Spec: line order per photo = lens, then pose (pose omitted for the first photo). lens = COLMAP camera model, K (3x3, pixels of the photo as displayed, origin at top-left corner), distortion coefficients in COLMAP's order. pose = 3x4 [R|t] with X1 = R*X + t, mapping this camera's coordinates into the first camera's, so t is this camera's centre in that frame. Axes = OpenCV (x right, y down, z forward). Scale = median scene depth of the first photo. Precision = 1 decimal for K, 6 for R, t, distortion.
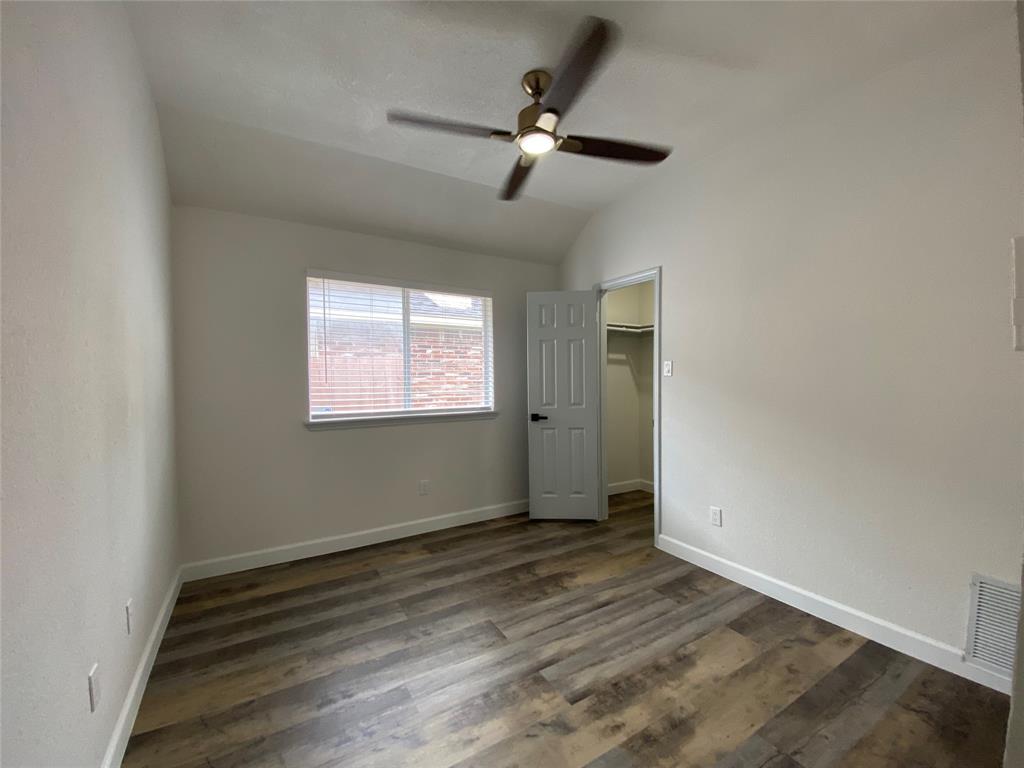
lens RADIAL K [[417.1, 0, 512.0], [0, 417.1, 384.0], [0, 0, 1]] dist [0.032387, -0.027233]
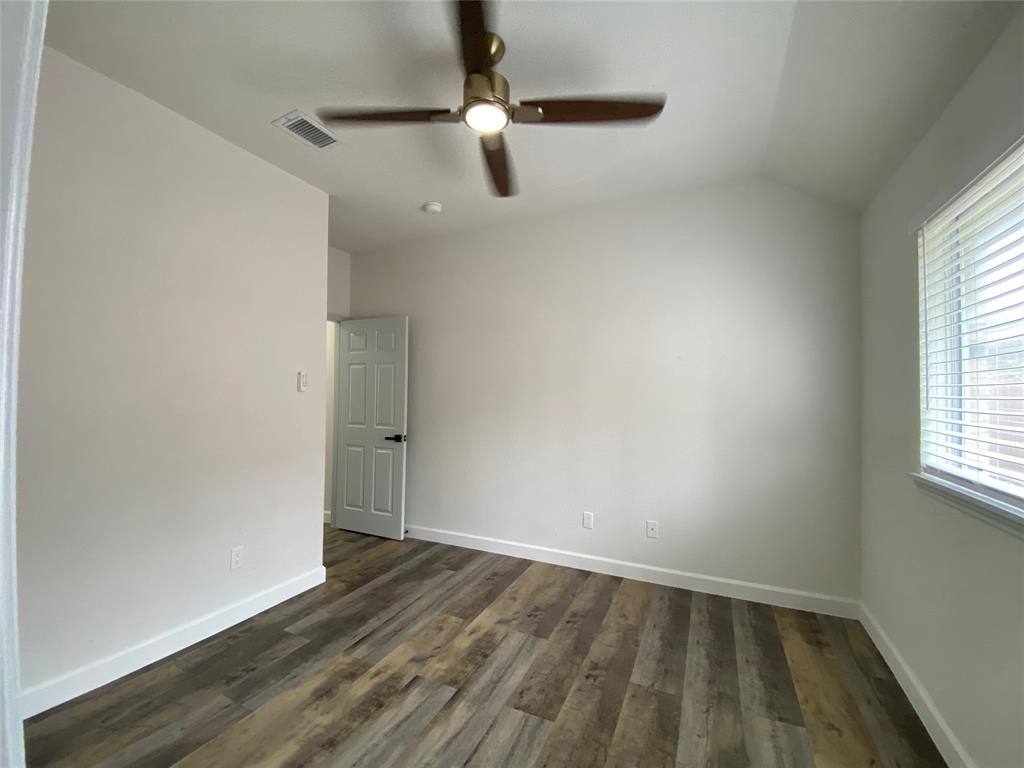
lens RADIAL K [[417.1, 0, 512.0], [0, 417.1, 384.0], [0, 0, 1]] dist [0.032387, -0.027233]
pose [[-0.831655, -0.015618, -0.555072, 0.529014], [-0.011738, 0.999875, -0.010547, -0.040527], [0.555168, -0.002256, -0.831735, 1.920690]]
